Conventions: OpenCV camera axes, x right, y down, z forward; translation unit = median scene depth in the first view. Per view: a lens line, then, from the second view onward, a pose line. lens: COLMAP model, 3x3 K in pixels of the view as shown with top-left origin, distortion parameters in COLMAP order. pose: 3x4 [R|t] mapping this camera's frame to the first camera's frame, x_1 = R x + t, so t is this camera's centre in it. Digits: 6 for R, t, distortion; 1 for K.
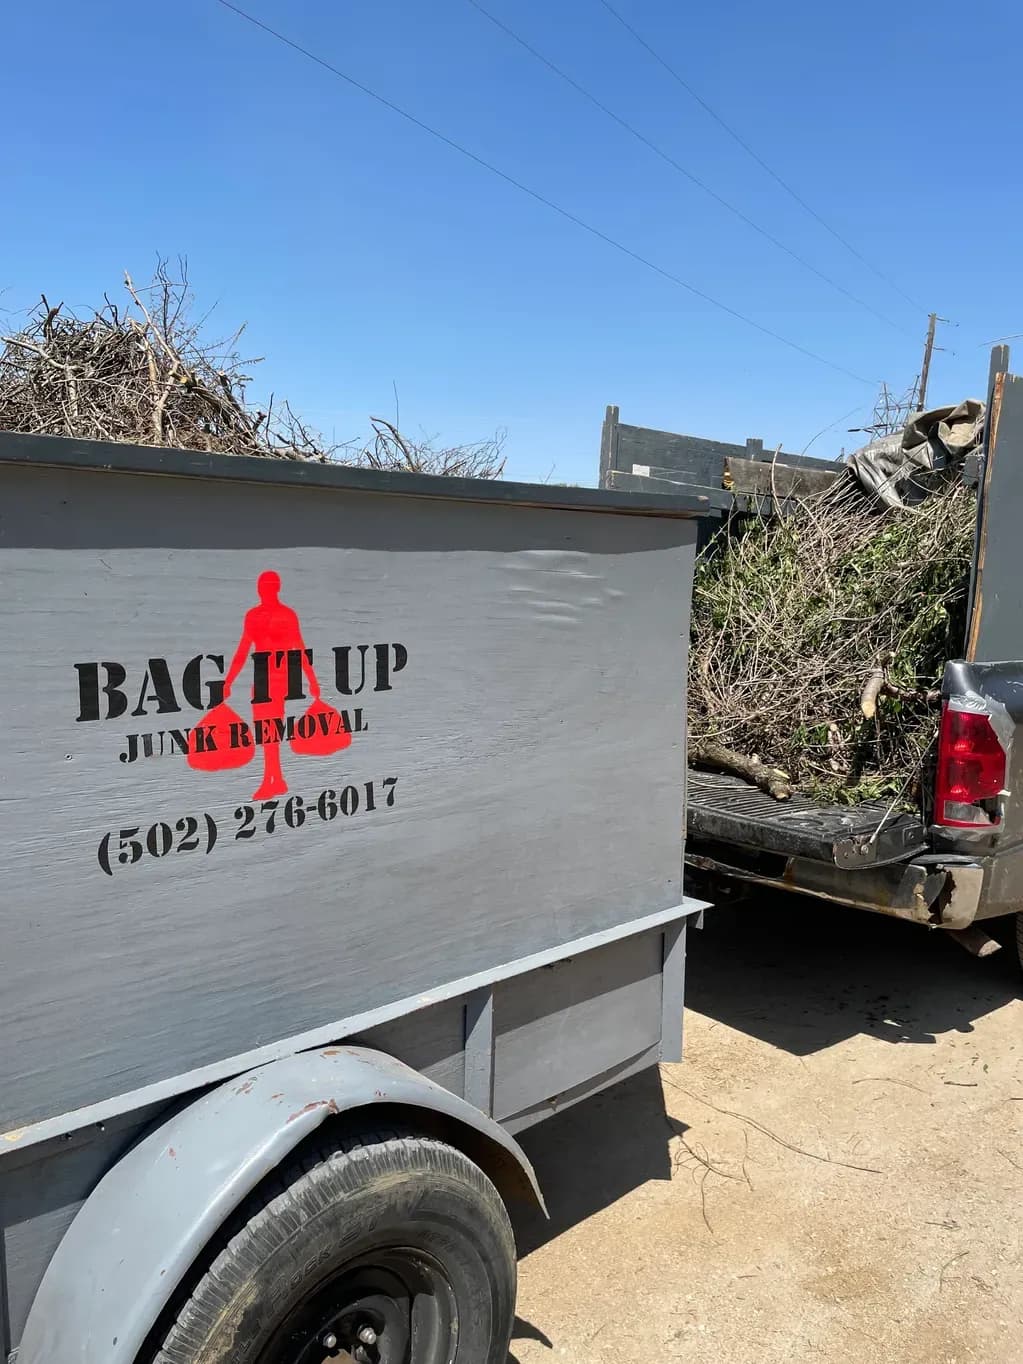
lens RADIAL K [[1042.3, 0, 512.1], [0, 1042.3, 659.1], [0, 0, 1]] dist [0.056944, -0.091818]
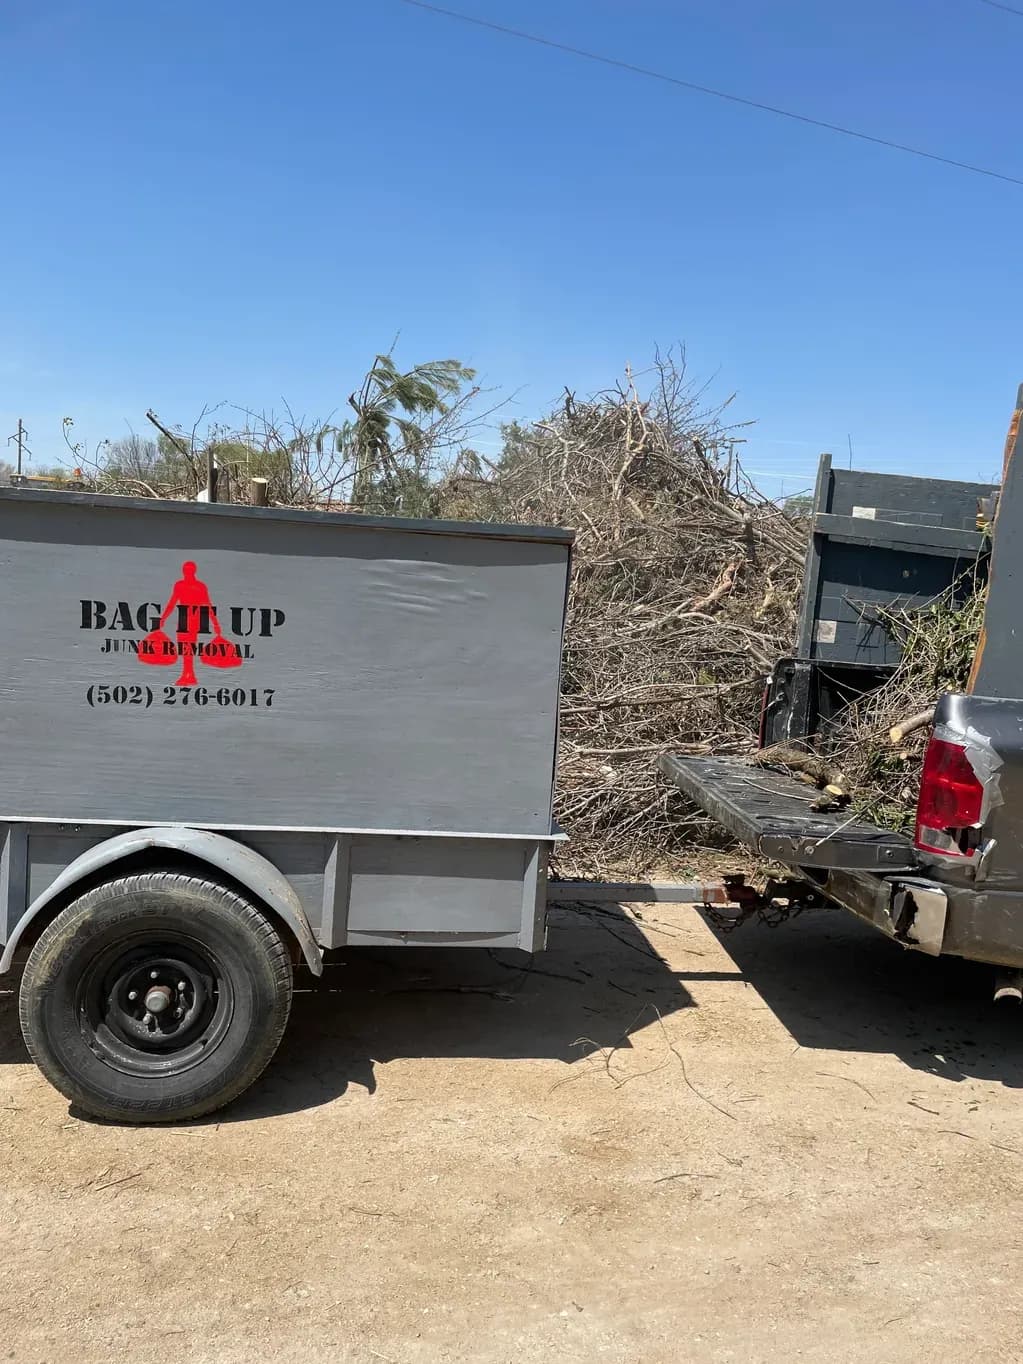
lens RADIAL K [[1033.5, 0, 511.5], [0, 1033.5, 682.0], [0, 0, 1]] dist [0.033369, 0.009467]
pose [[0.807091, 0.086372, -0.584076, 1.267318], [-0.102397, 0.994728, 0.005603, 0.057042], [0.581480, 0.055286, 0.811680, -0.140942]]
